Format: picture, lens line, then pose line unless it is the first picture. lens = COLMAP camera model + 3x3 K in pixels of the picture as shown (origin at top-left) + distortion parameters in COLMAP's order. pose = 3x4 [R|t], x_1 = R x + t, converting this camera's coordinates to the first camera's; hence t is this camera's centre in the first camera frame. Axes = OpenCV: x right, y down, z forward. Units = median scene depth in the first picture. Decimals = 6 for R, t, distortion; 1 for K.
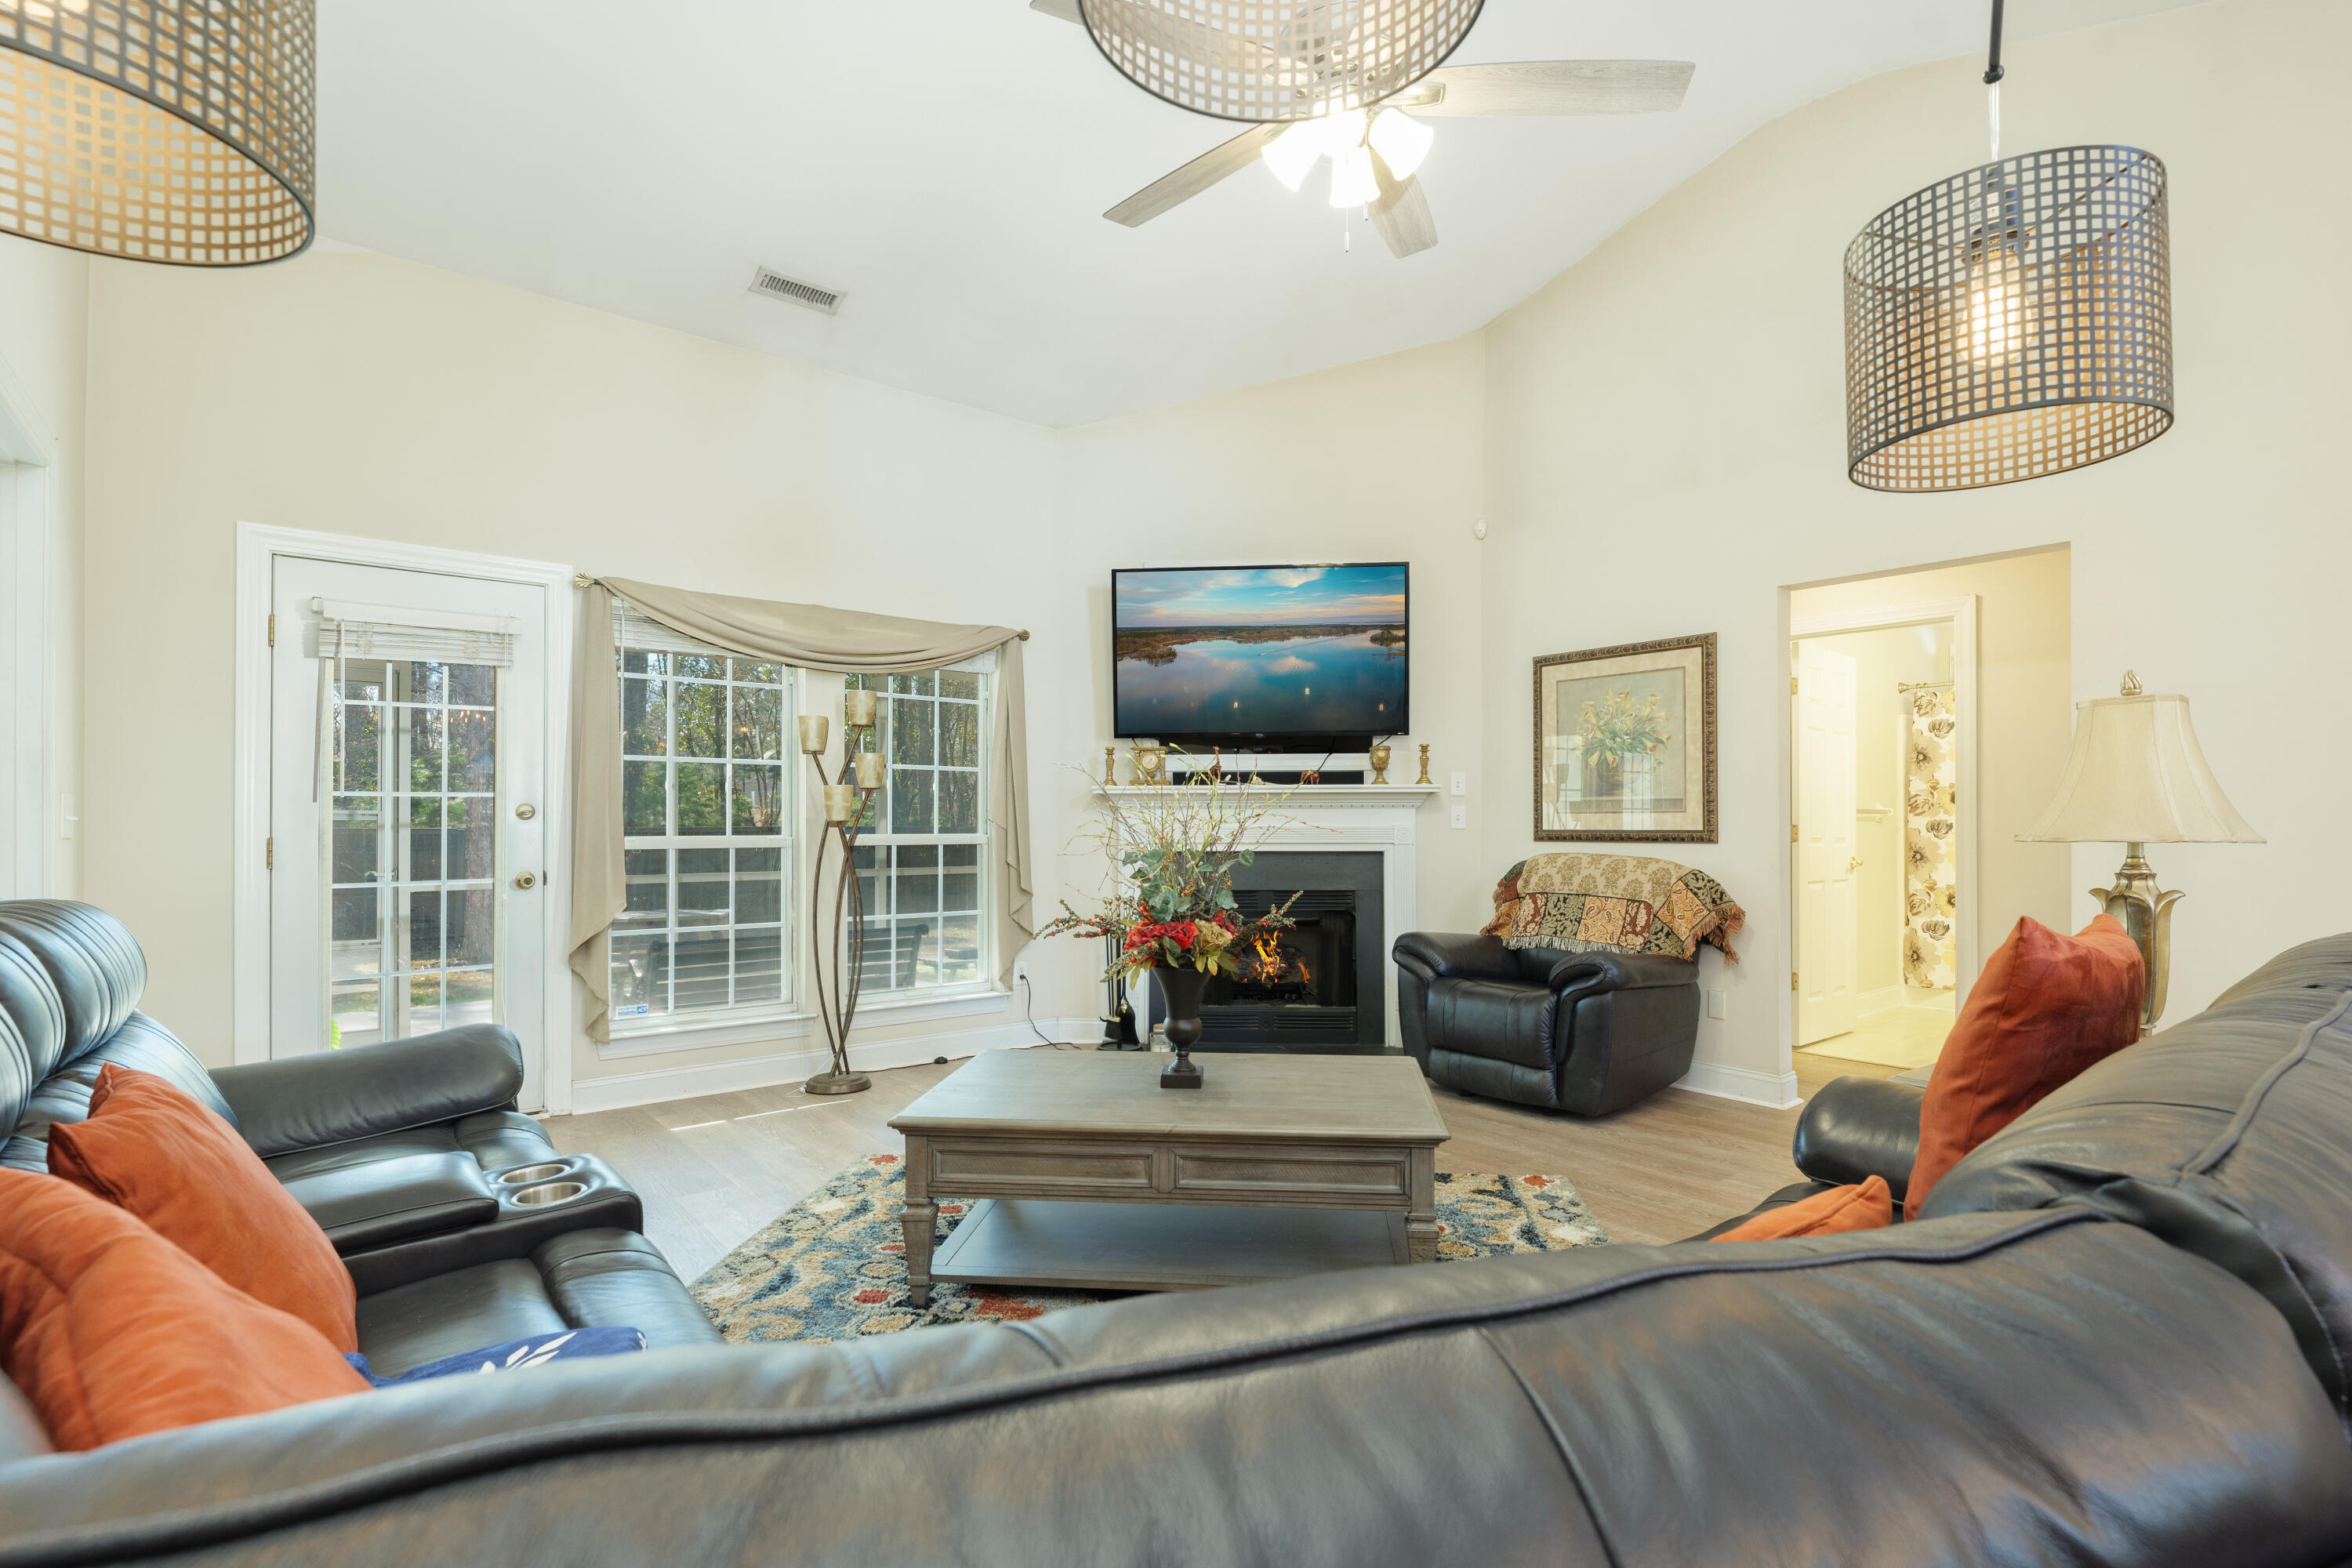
lens RADIAL K [[1121.8, 0, 1175.3], [0, 1121.8, 796.9], [0, 0, 1]] dist [-0.000014, 0.000541]
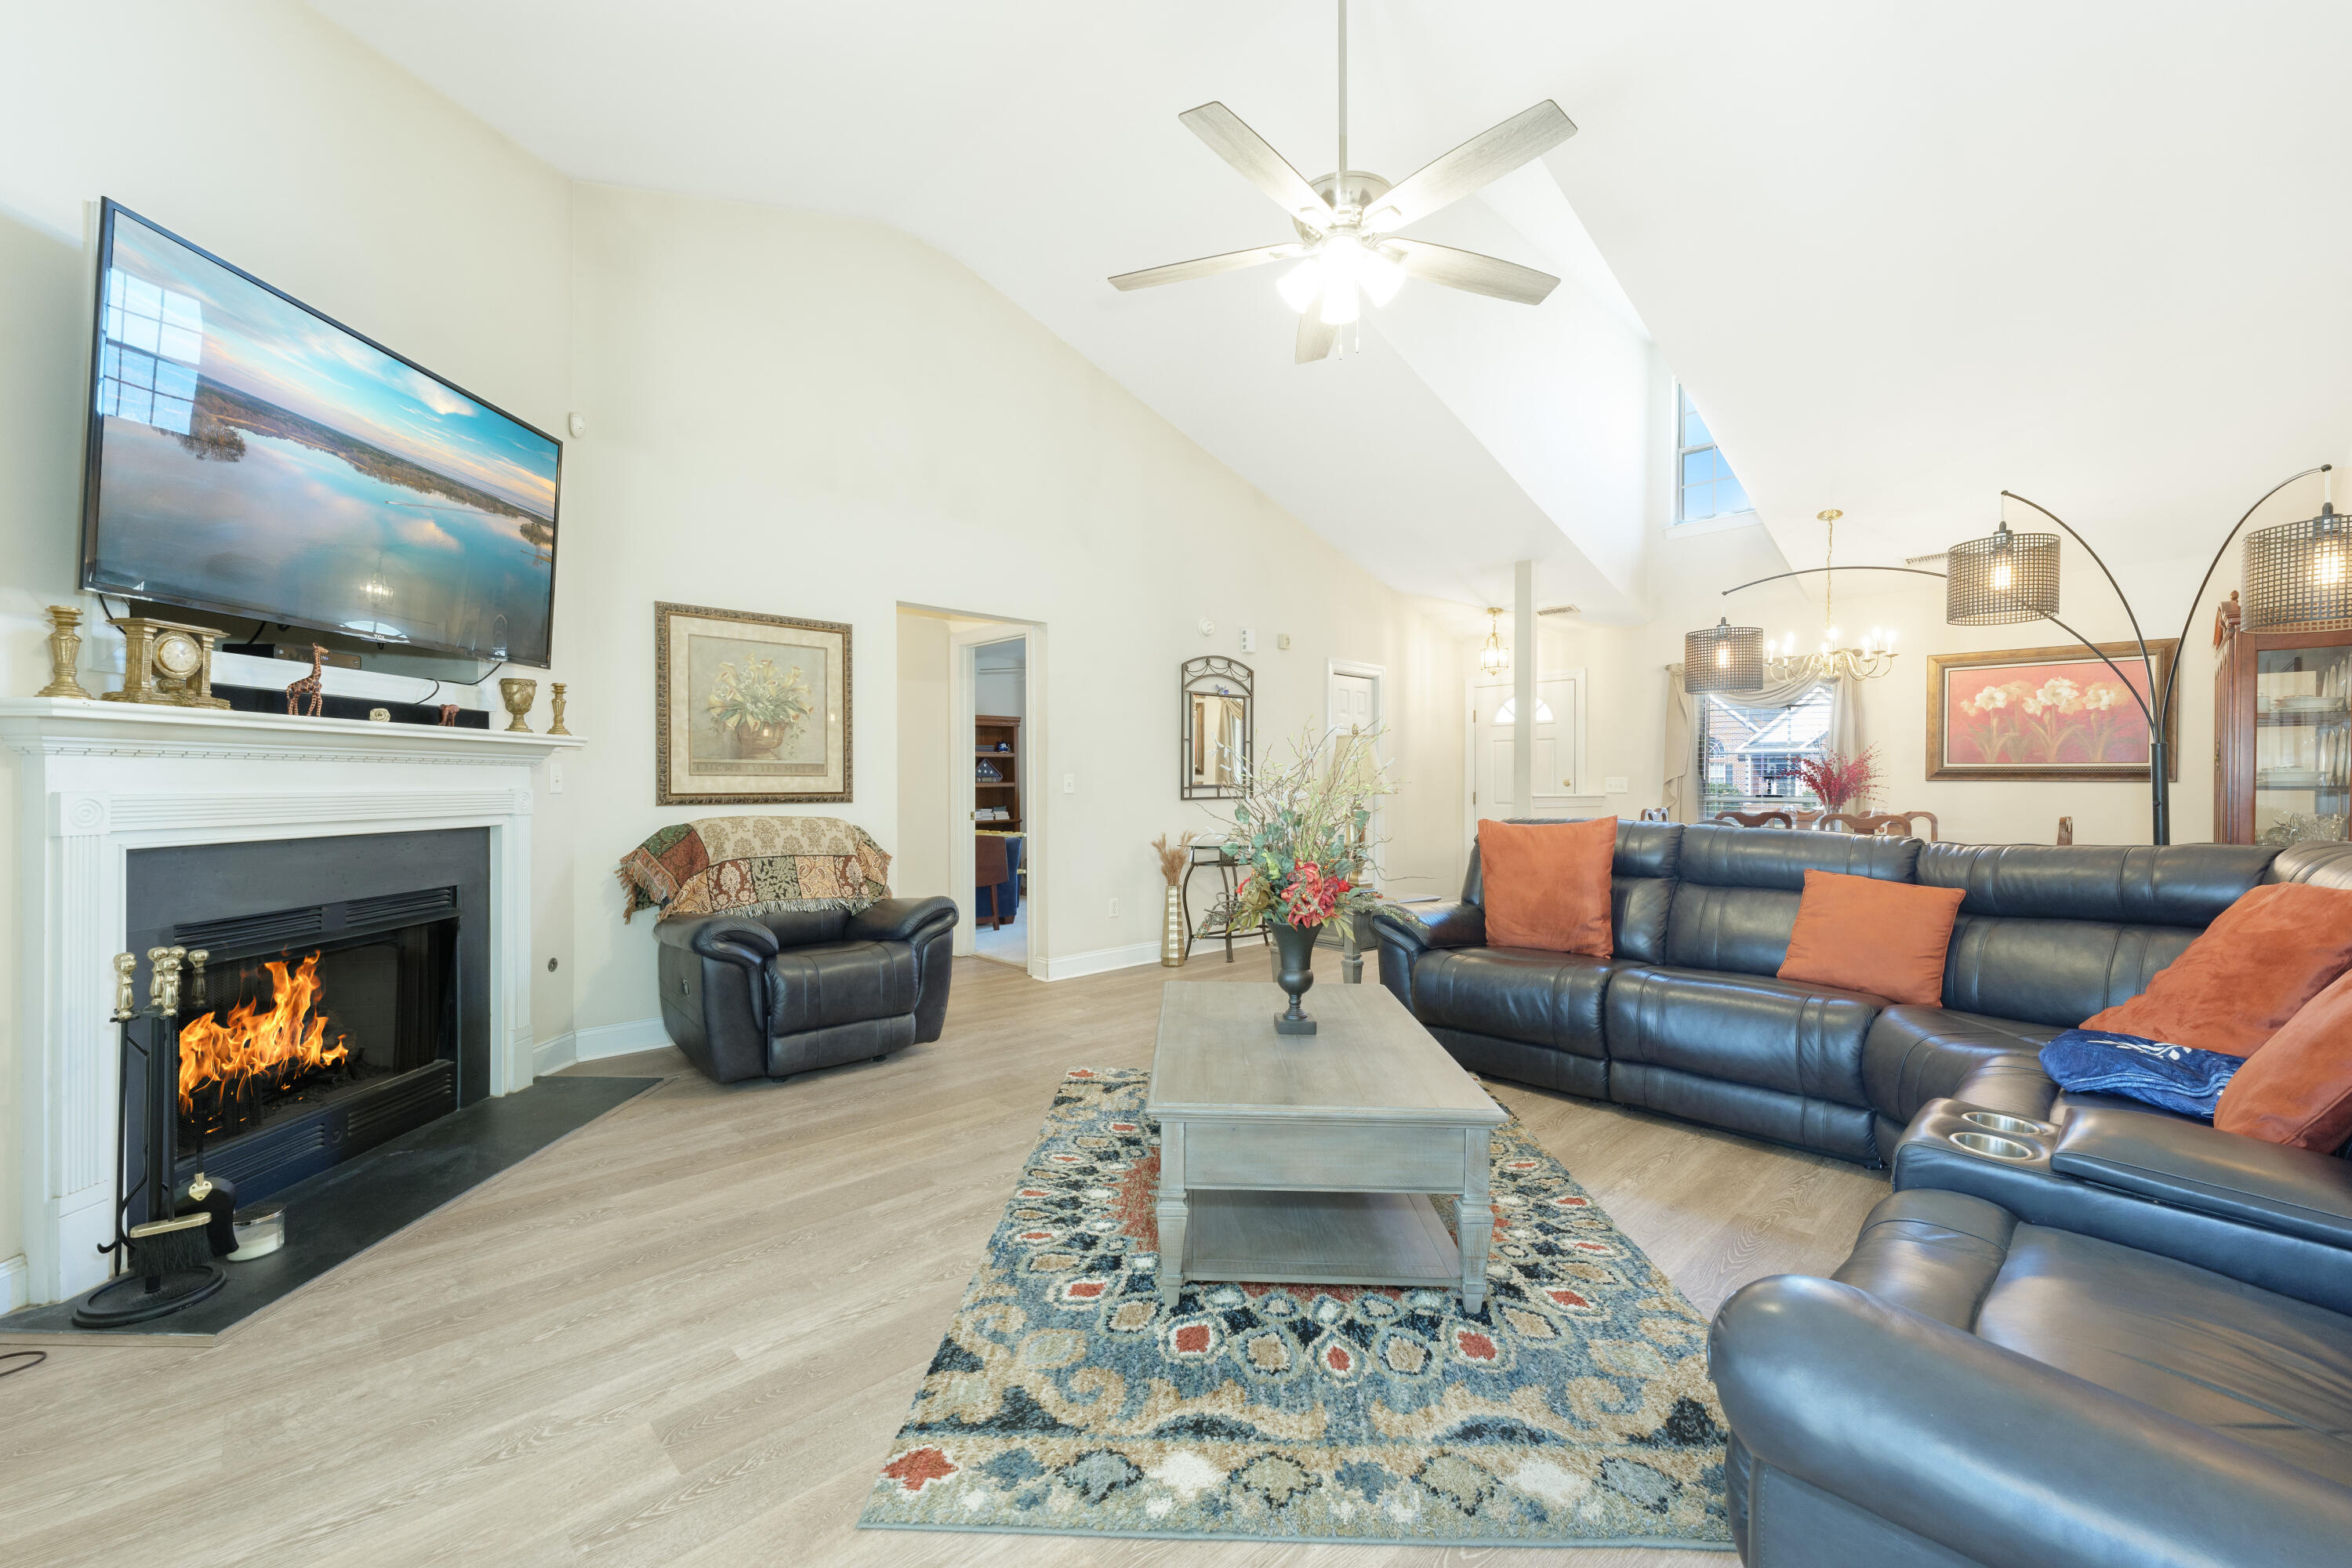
lens RADIAL K [[962.6, 0, 1176.0], [0, 962.6, 784.0], [0, 0, 1]] dist [0.000223, 0.000003]
pose [[-0.100386, -0.000857, 0.994948, -0.478501], [-0.022148, 0.999754, -0.001374, 0.013085], [-0.994702, -0.022174, -0.100381, 0.645440]]
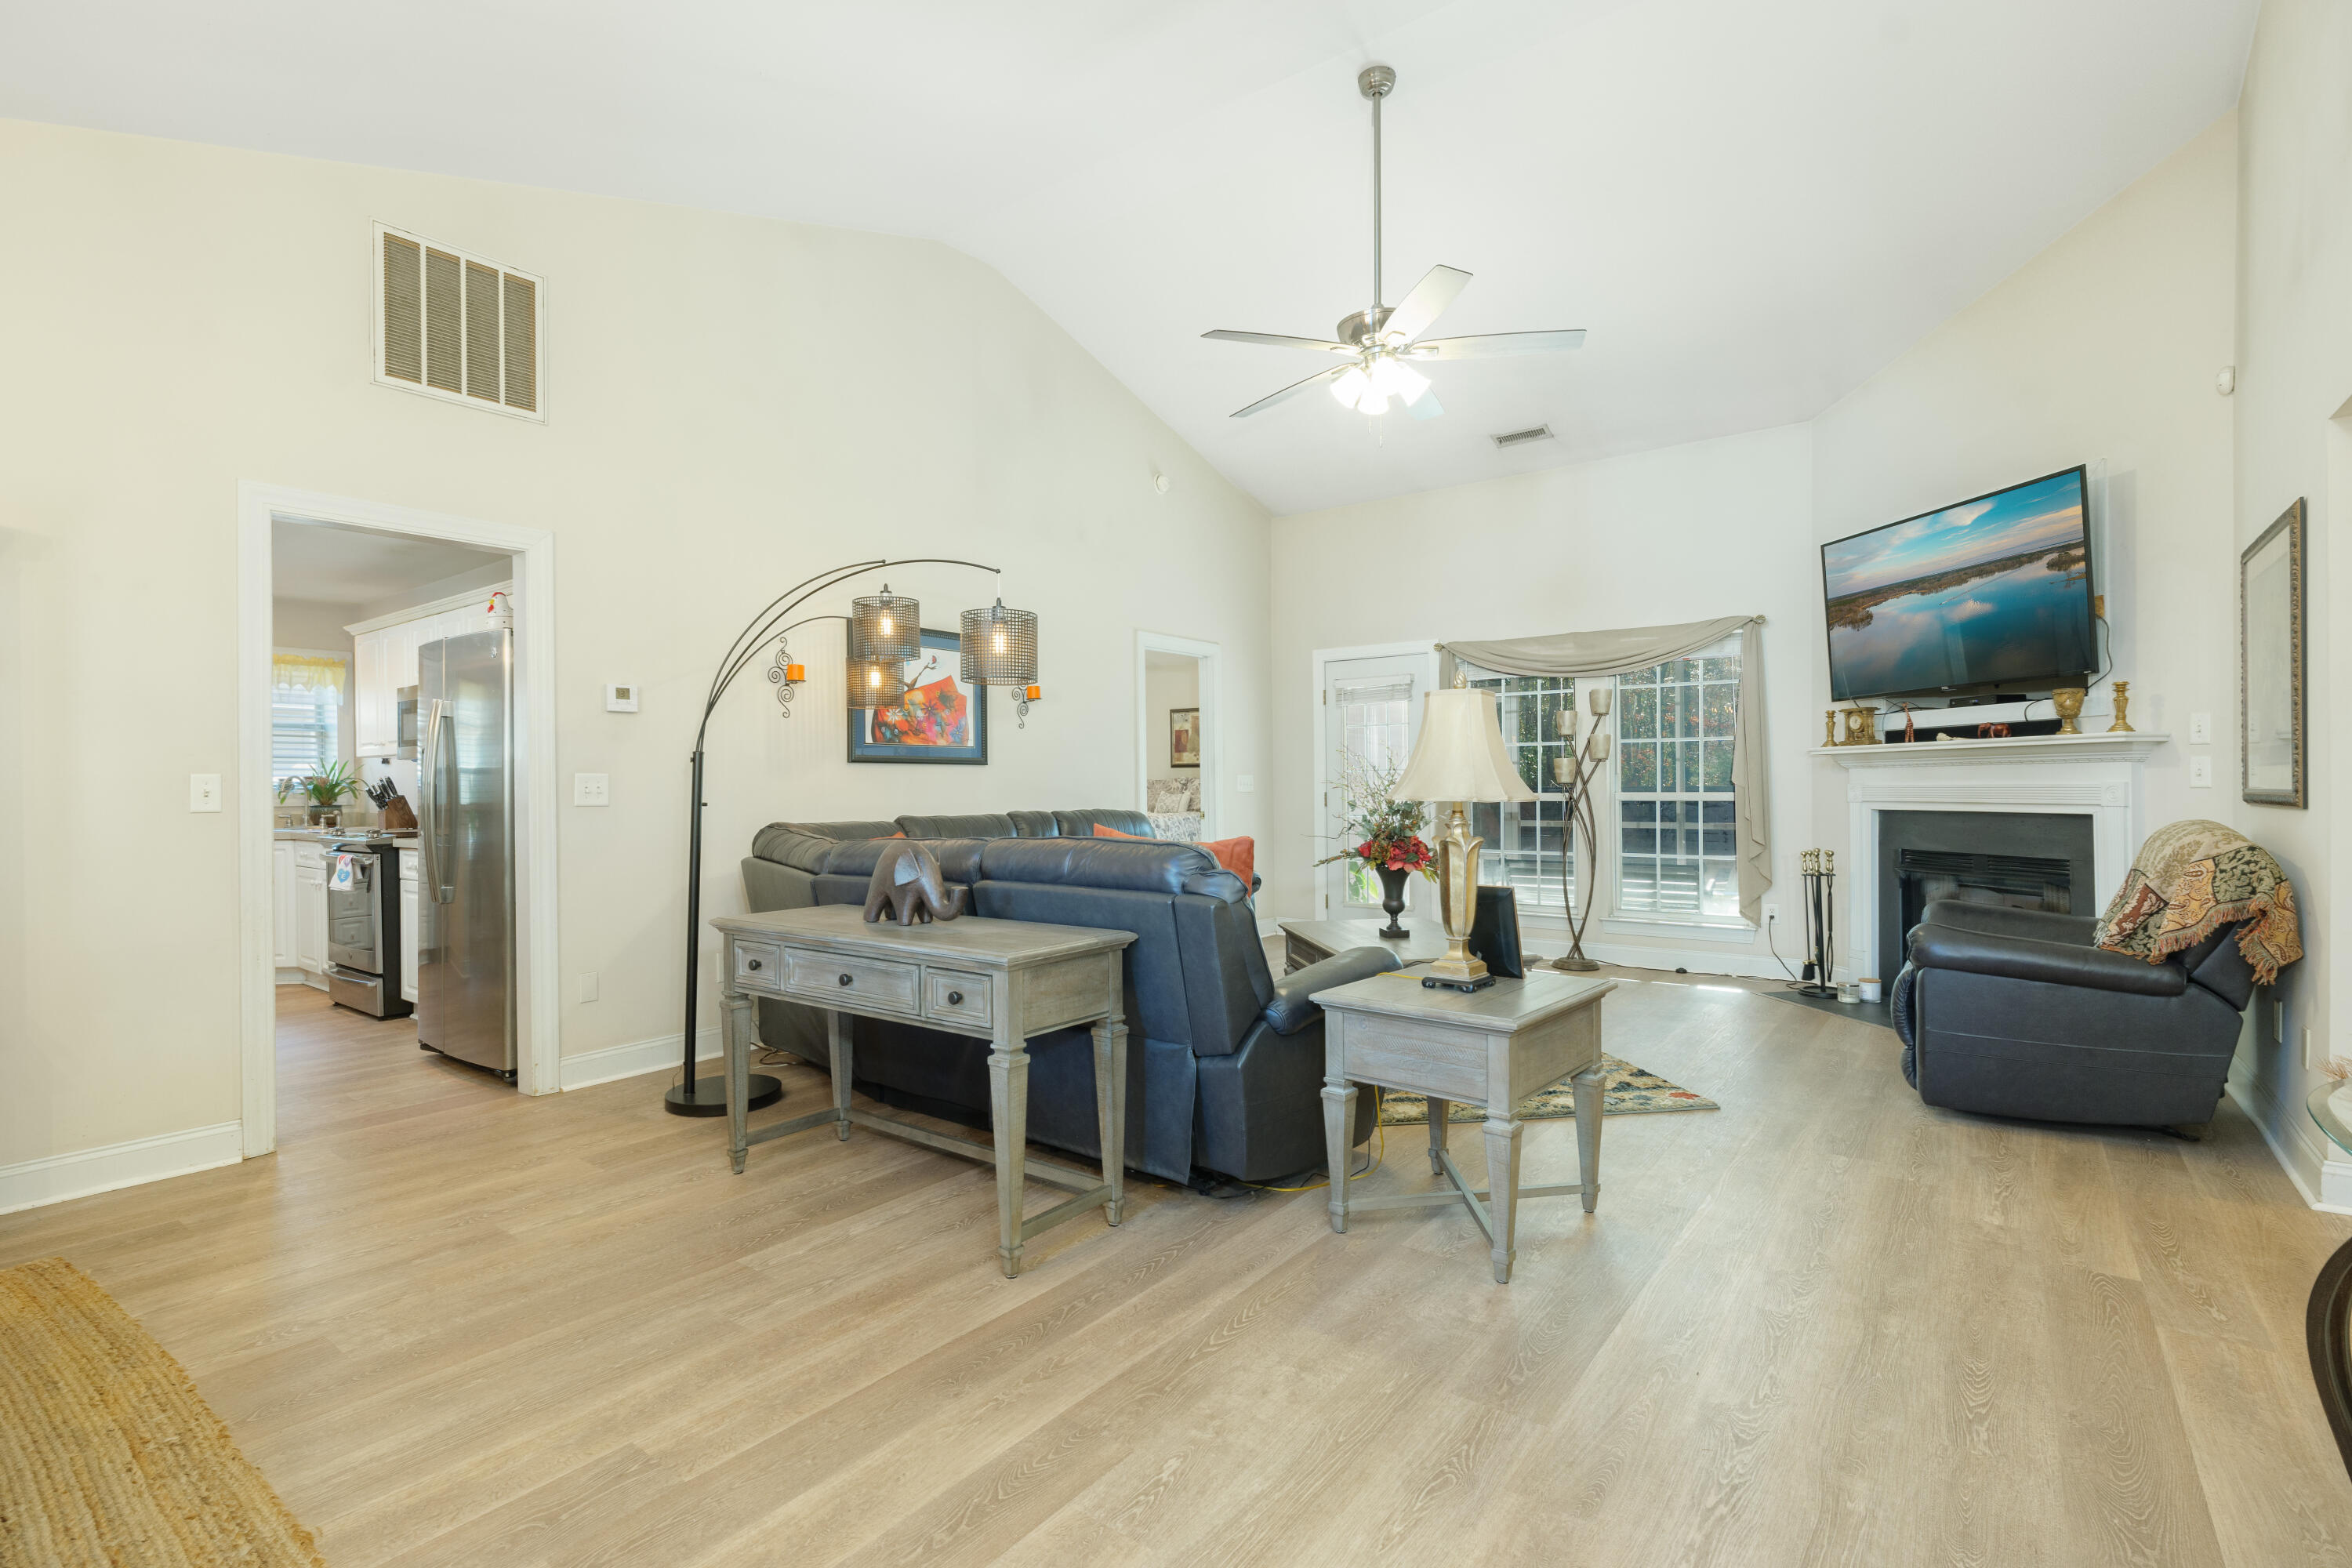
lens RADIAL K [[1065.4, 0, 1176.0], [0, 1065.4, 784.0], [0, 0, 1]] dist [-0.001373, 0.000028]
pose [[0.248037, -0.005299, -0.968736, 0.797551], [0.033060, 0.999449, 0.002998, 0.001168], [0.968186, -0.032770, 0.248075, 0.150467]]
